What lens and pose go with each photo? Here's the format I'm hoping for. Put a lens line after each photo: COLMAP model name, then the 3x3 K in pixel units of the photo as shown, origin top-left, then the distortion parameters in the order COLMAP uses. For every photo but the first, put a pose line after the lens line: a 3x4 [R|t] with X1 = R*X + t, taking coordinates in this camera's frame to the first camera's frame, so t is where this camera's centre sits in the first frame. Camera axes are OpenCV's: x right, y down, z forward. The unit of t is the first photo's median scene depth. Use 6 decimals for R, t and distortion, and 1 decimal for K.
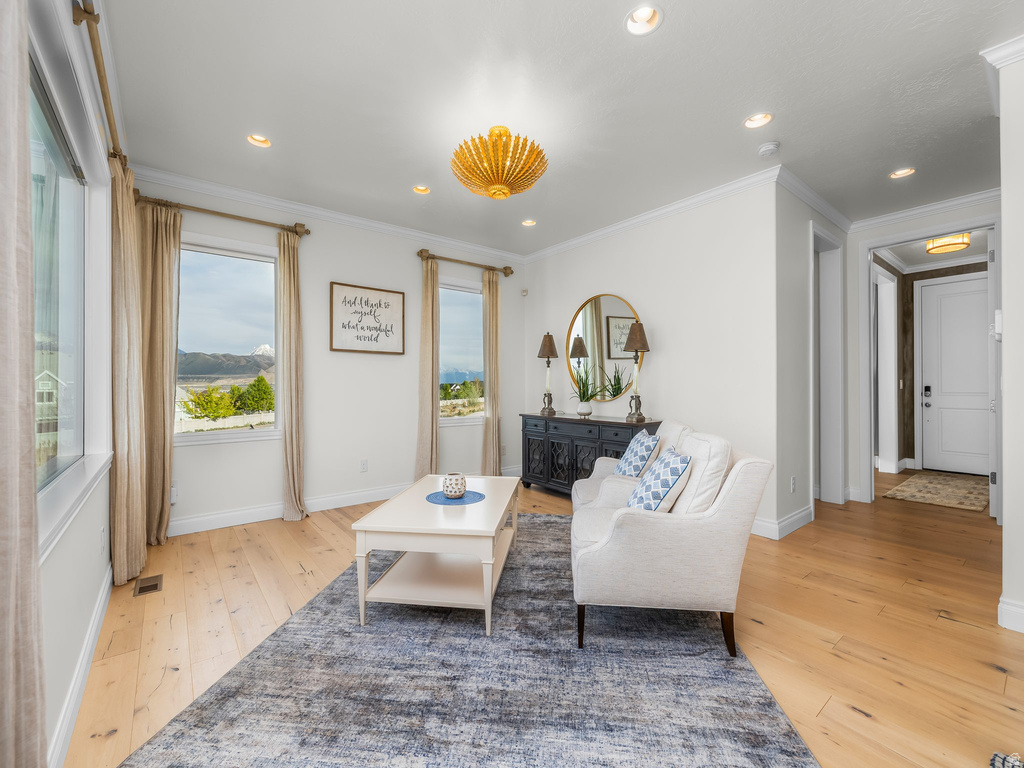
lens RADIAL K [[427.9, 0, 504.6], [0, 427.9, 385.8], [0, 0, 1]] dist [0.000463, 0.000660]
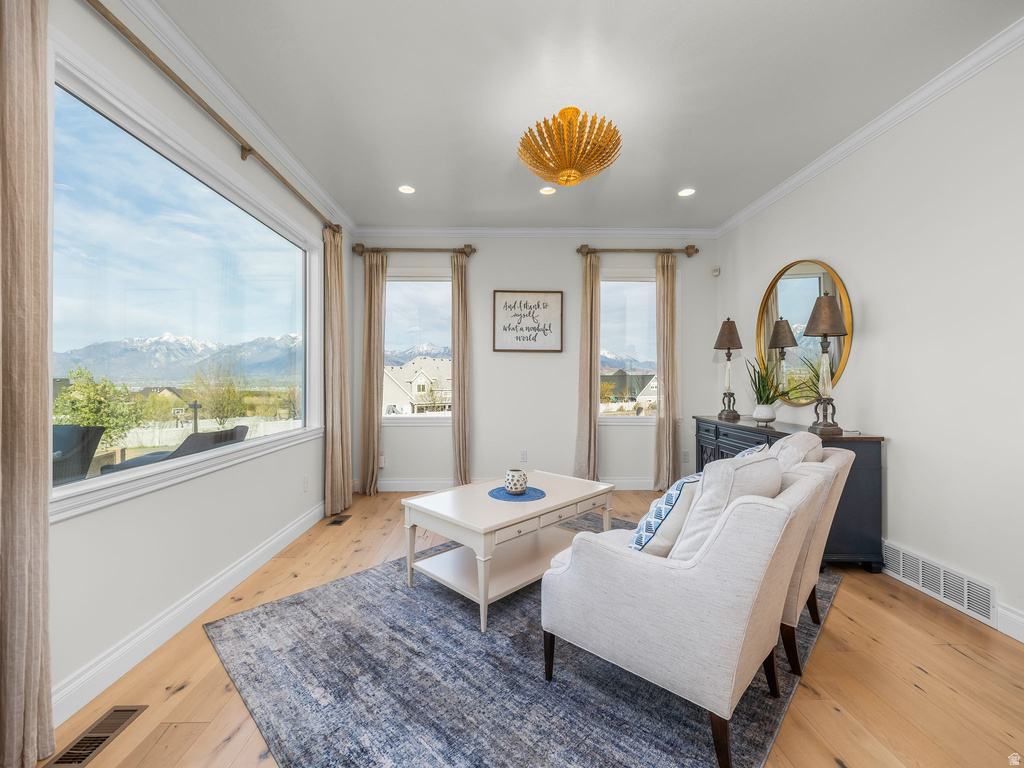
lens RADIAL K [[427.9, 0, 506.6], [0, 427.9, 381.4], [0, 0, 1]] dist [0.000463, 0.000660]
pose [[0.804279, 0.003275, -0.594243, 0.321675], [-0.003743, 0.999993, 0.000446, -0.003206], [0.594240, 0.001866, 0.804286, 0.119269]]
